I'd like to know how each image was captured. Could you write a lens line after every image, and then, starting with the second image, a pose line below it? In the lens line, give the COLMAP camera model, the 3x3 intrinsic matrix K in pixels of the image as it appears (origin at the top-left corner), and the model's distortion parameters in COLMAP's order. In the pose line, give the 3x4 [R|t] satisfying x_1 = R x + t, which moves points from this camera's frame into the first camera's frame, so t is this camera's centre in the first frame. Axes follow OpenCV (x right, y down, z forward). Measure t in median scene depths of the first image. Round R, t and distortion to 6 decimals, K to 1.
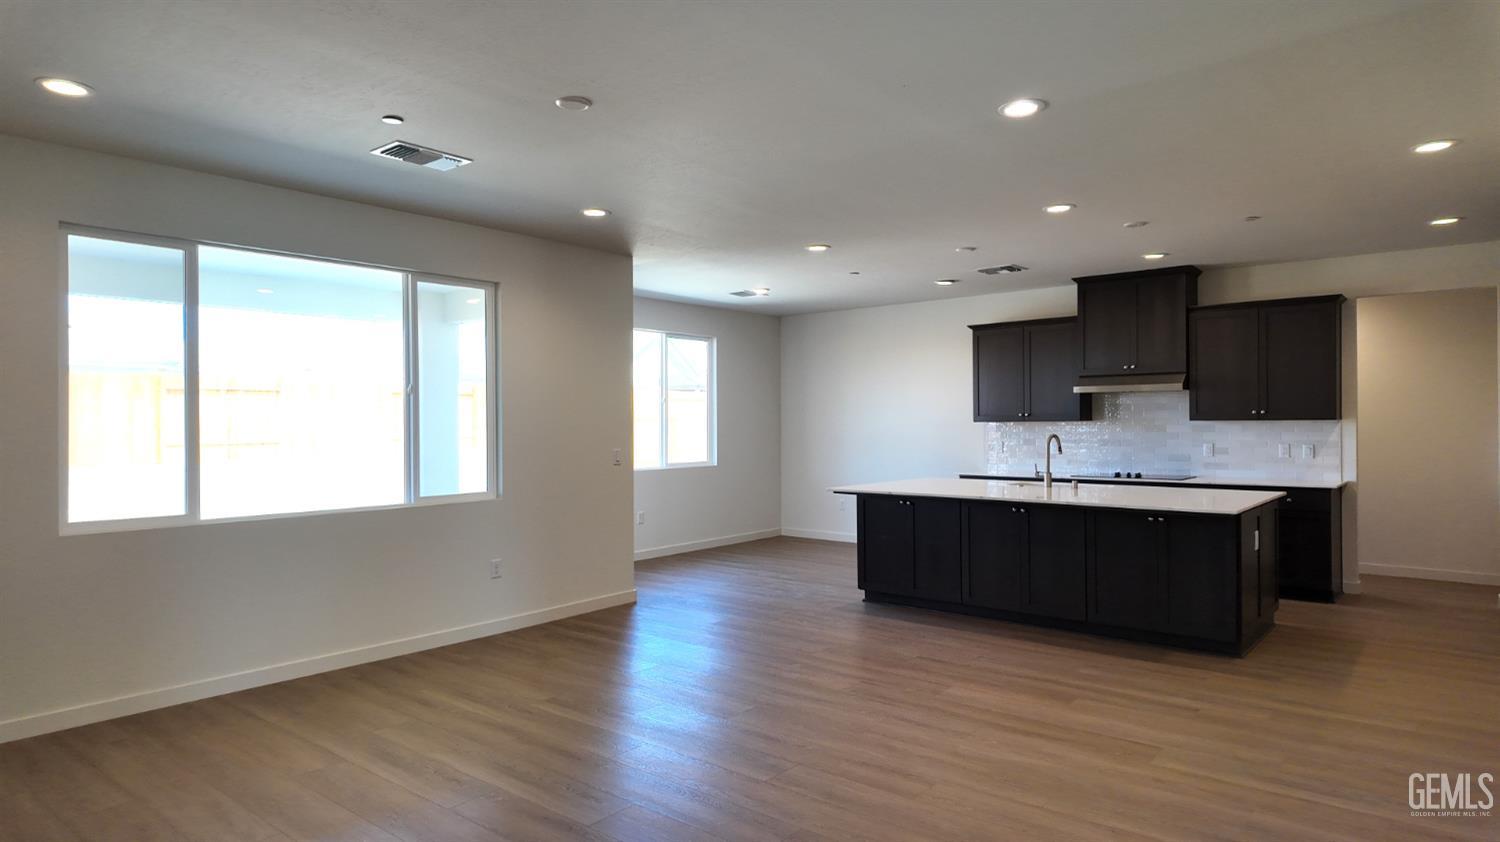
lens RADIAL K [[854.3, 0, 753.8], [0, 854.3, 422.6], [0, 0, 1]] dist [0.000290, -0.000433]
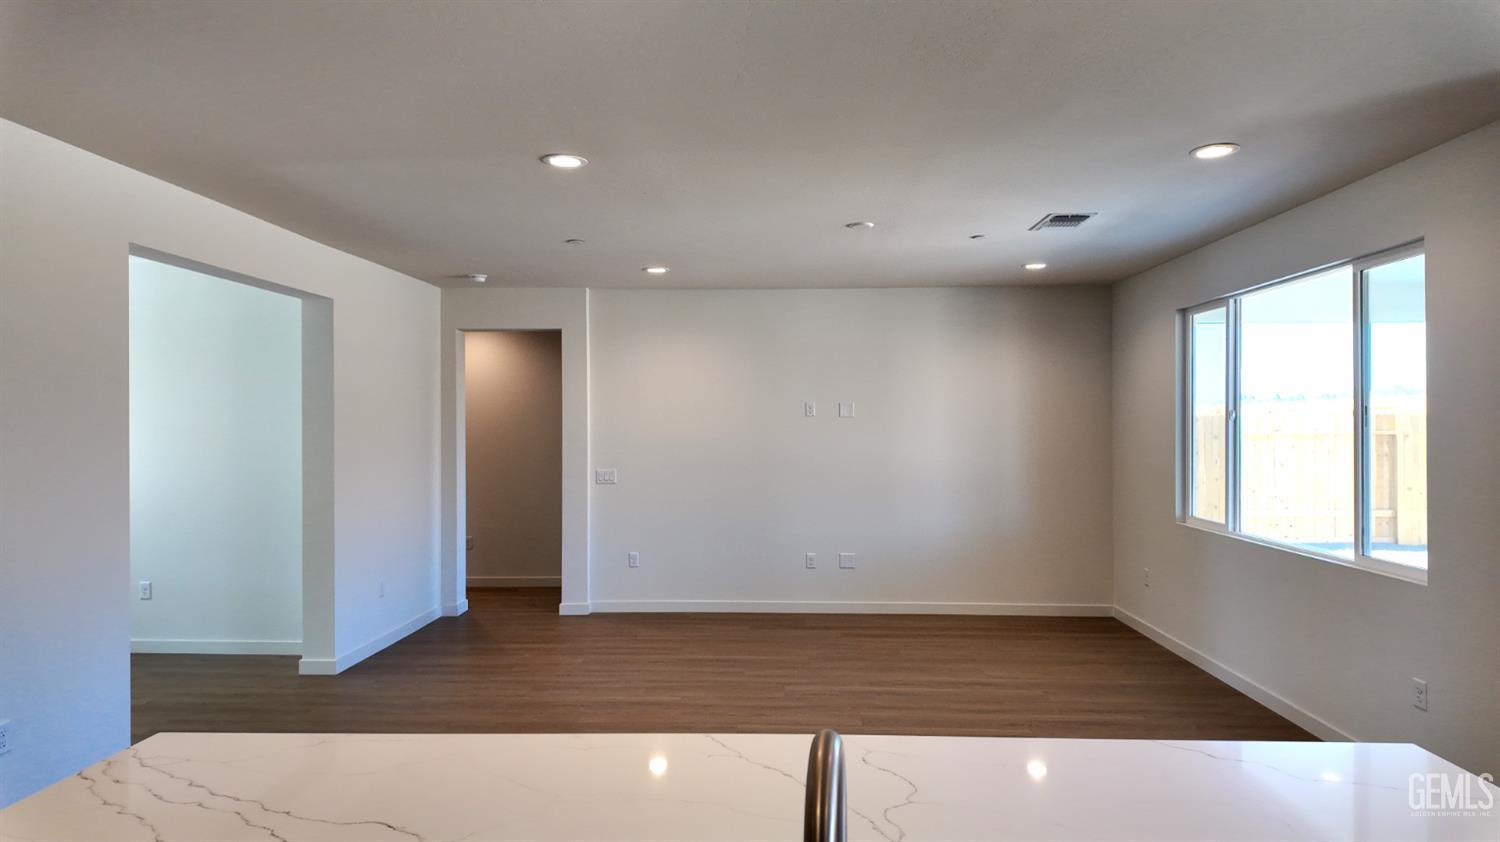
lens RADIAL K [[854.3, 0, 753.8], [0, 854.3, 422.6], [0, 0, 1]] dist [0.000290, -0.000433]
pose [[-0.792599, 0.005842, -0.609715, 0.635643], [0.009523, 0.999951, -0.002798, -0.043343], [0.609669, -0.008024, -0.792616, 1.627705]]
